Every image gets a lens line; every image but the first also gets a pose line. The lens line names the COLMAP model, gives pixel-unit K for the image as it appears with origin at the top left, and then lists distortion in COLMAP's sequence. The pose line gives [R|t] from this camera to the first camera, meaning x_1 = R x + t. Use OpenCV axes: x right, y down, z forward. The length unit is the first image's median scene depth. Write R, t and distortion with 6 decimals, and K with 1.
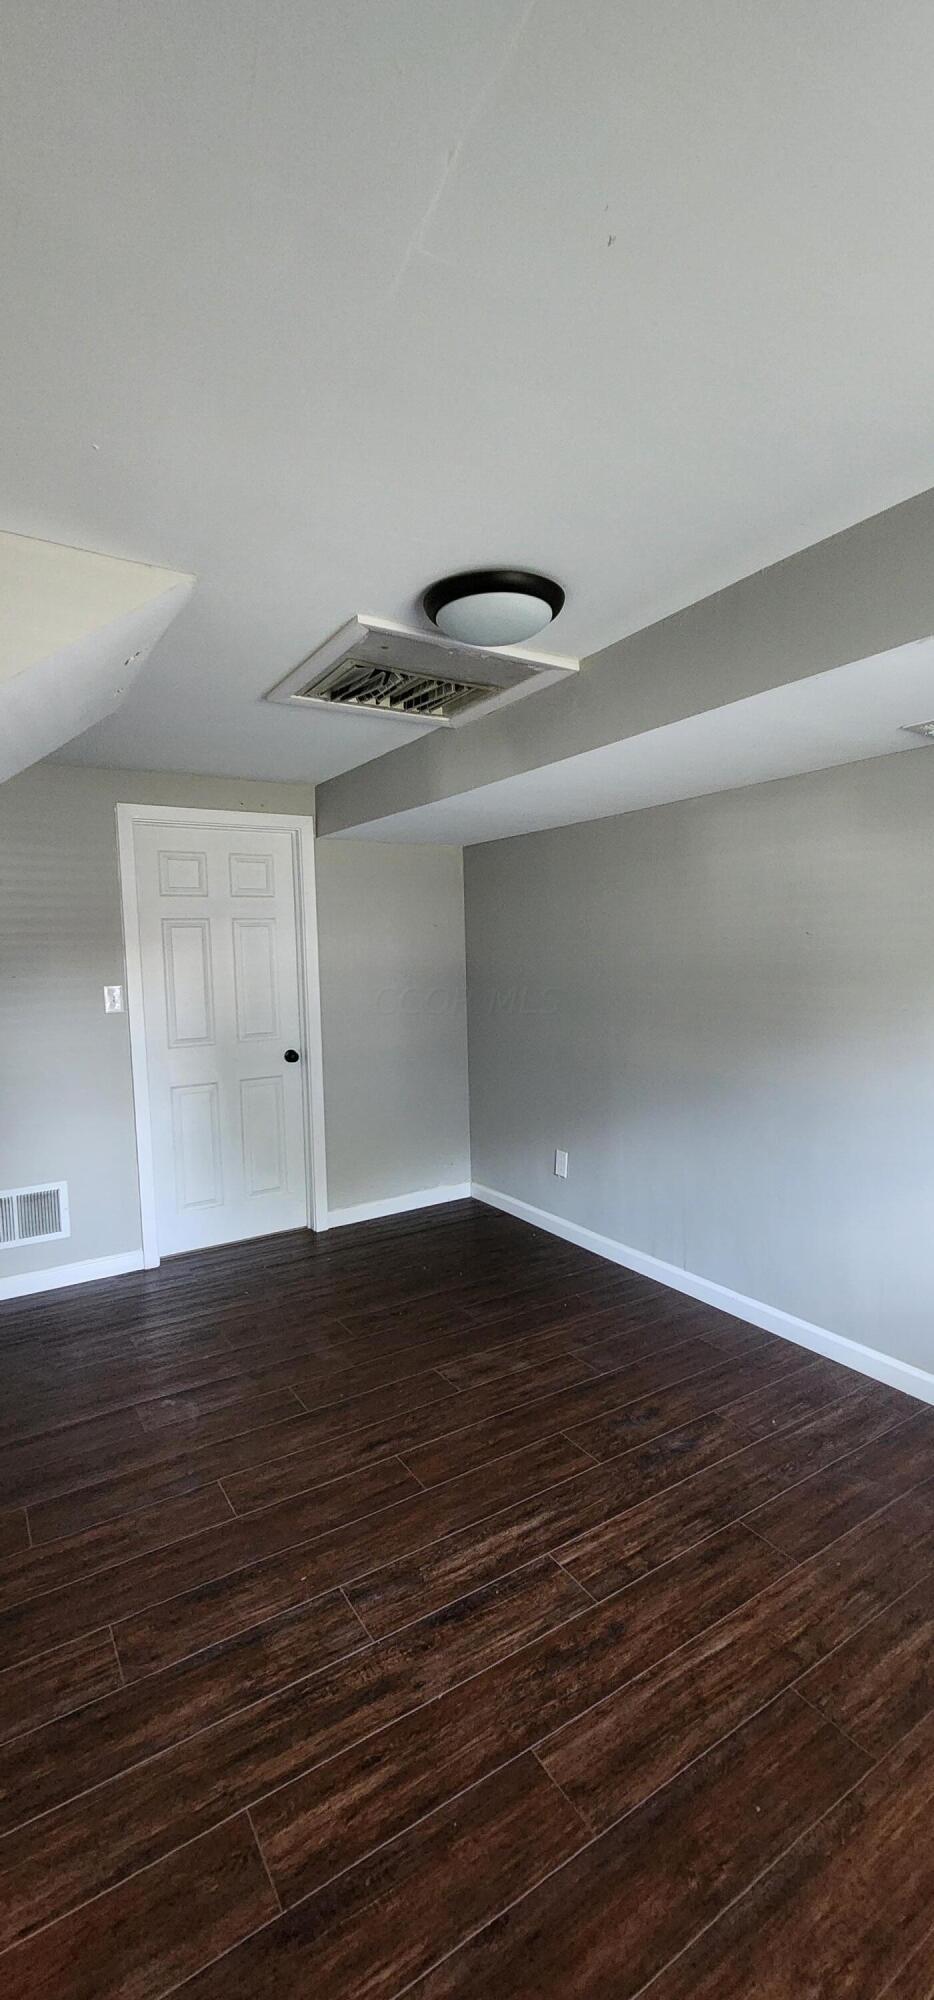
lens RADIAL K [[824.9, 0, 473.3], [0, 824.9, 1008.9], [0, 0, 1]] dist [-0.006439, 0.003518]
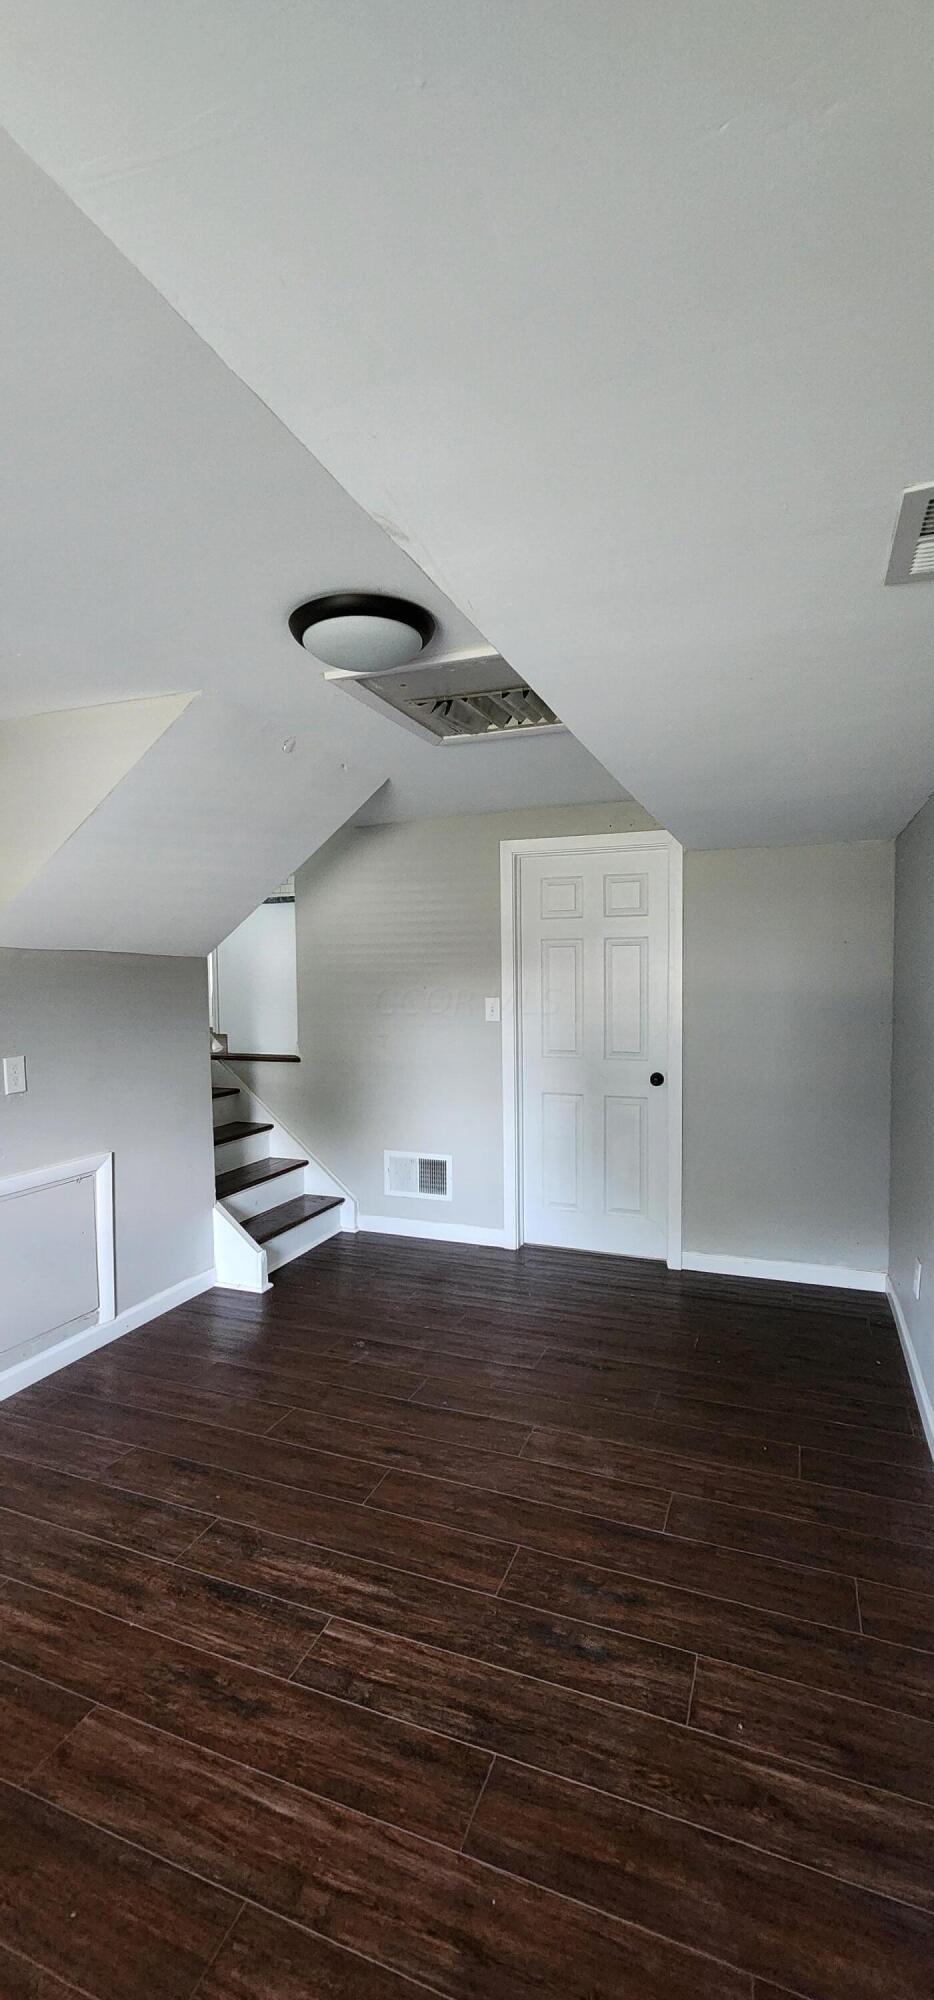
lens RADIAL K [[824.9, 0, 473.3], [0, 824.9, 1008.9], [0, 0, 1]] dist [-0.006439, 0.003518]
pose [[0.586768, 0.058692, -0.807625, 0.876833], [-0.065977, 0.997519, 0.024557, -0.070518], [0.807063, 0.038875, 0.589185, 0.521521]]
